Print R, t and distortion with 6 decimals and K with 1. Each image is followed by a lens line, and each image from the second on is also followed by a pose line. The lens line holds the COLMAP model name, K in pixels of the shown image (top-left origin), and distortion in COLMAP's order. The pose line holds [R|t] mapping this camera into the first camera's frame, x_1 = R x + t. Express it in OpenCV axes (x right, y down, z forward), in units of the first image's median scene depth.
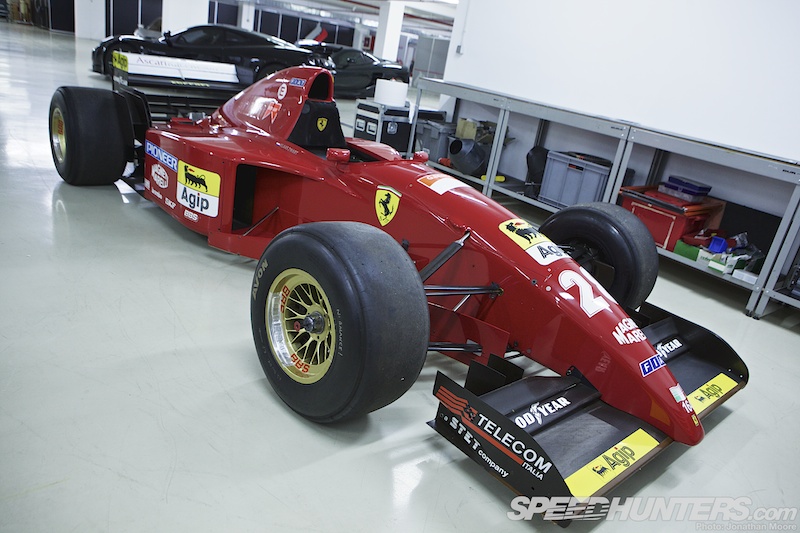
lens RADIAL K [[603.3, 0, 400.0], [0, 603.3, 266.5], [0, 0, 1]] dist [-0.119770, 0.108670]
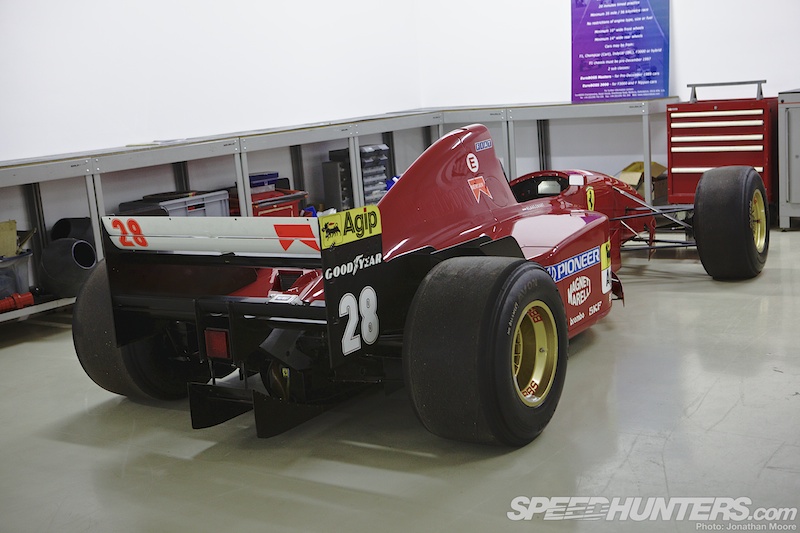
lens RADIAL K [[1092.1, 0, 400.0], [0, 1092.1, 266.5], [0, 0, 1]] dist [-0.023039, -0.022008]
pose [[-0.268263, -0.308027, 0.912773, -1.777642], [0.356203, 0.848636, 0.391070, -0.890729], [-0.895073, 0.430042, -0.117938, 1.483090]]
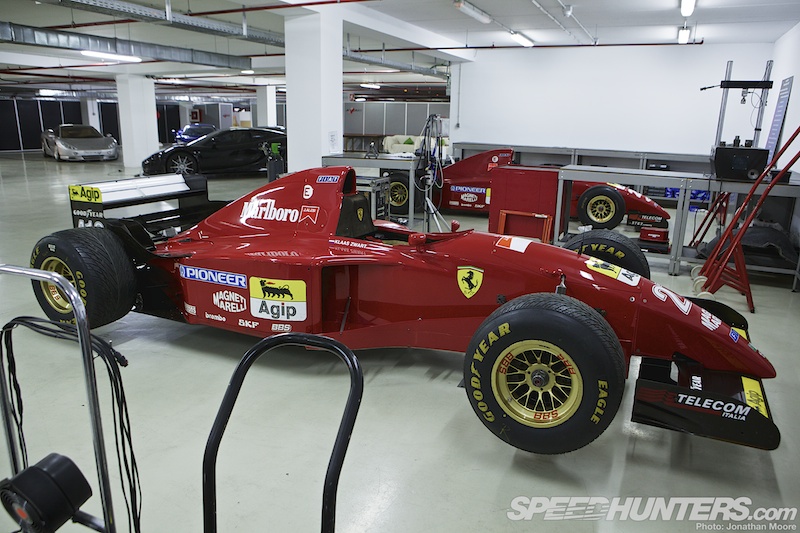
lens RADIAL K [[603.3, 0, 400.0], [0, 603.3, 266.5], [0, 0, 1]] dist [-0.119770, 0.108670]
pose [[0.908203, -0.235386, 0.346064, -0.501067], [0.258031, 0.965926, -0.020168, -0.109740], [-0.329525, 0.107613, 0.937994, -0.078925]]
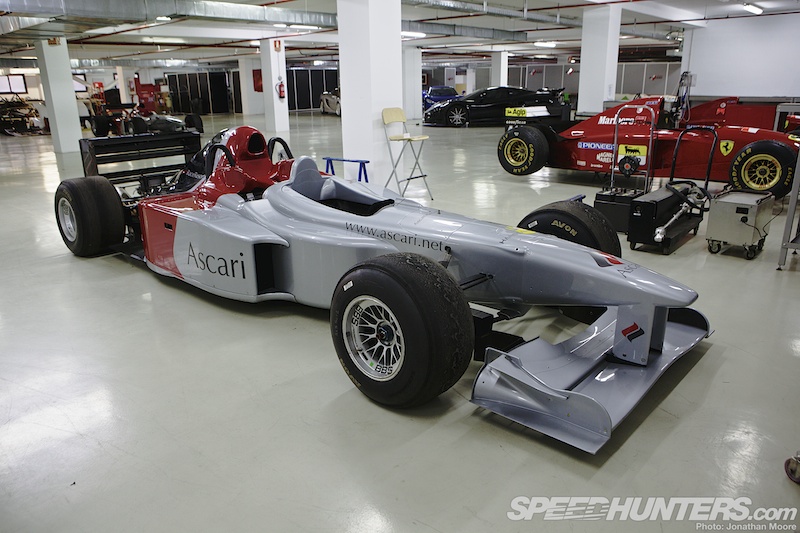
lens RADIAL K [[585.2, 0, 400.0], [0, 585.2, 266.5], [0, 0, 1]] dist [-0.114368, 0.093153]
pose [[0.979789, -0.197209, 0.033488, -1.413551], [0.198143, 0.979792, -0.027335, 0.183983], [-0.027420, 0.033418, 0.999065, -1.239975]]
